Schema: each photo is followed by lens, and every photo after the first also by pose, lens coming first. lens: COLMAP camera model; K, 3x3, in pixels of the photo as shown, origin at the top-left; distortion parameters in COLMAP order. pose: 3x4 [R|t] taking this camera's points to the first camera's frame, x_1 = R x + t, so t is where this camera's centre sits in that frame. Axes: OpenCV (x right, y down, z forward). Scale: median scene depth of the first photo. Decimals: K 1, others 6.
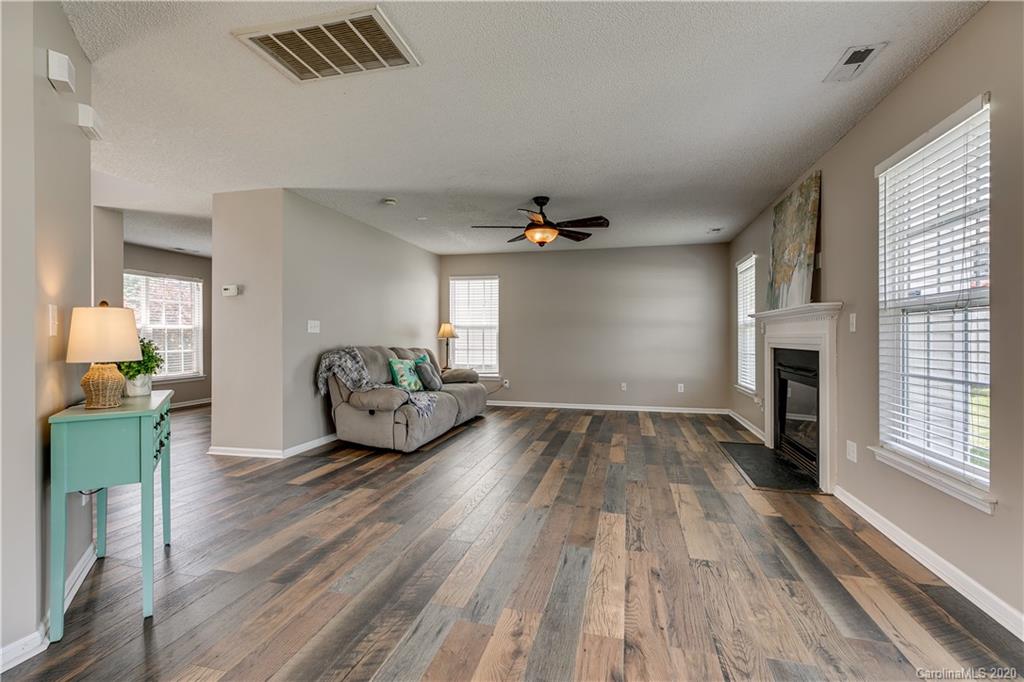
lens RADIAL K [[467.8, 0, 510.1], [0, 467.8, 339.3], [0, 0, 1]] dist [0.007979, -0.000080]
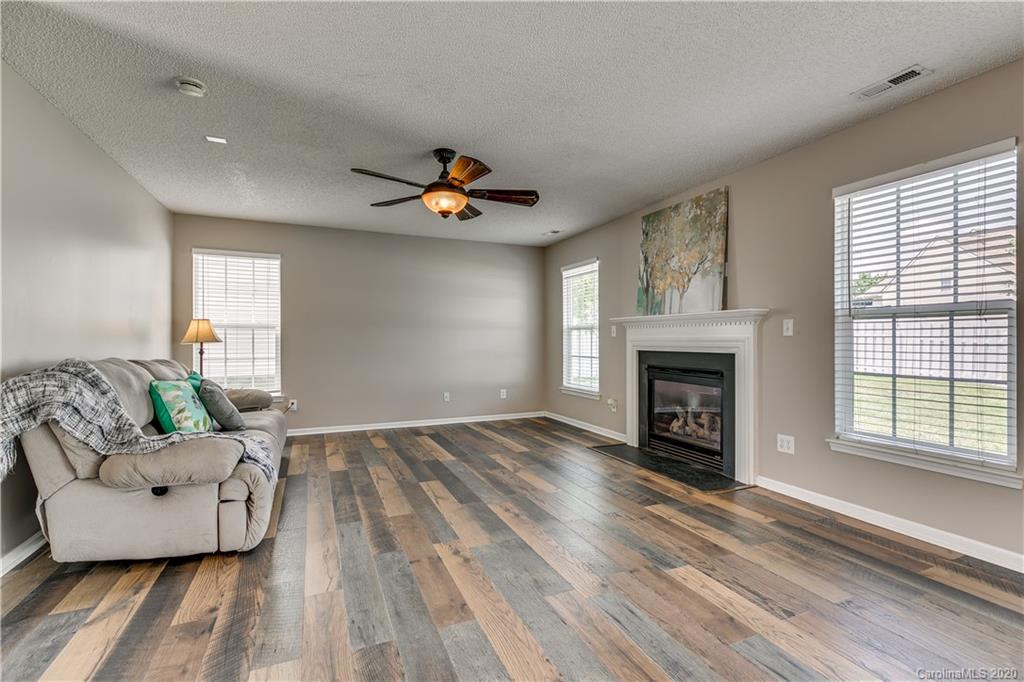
lens RADIAL K [[467.8, 0, 520.4], [0, 467.8, 340.1], [0, 0, 1]] dist [0.007979, -0.000080]
pose [[0.783486, -0.001249, 0.621408, -0.306420], [0.003769, 0.999989, -0.002743, -0.003770], [-0.621398, 0.004491, 0.783482, 0.360583]]
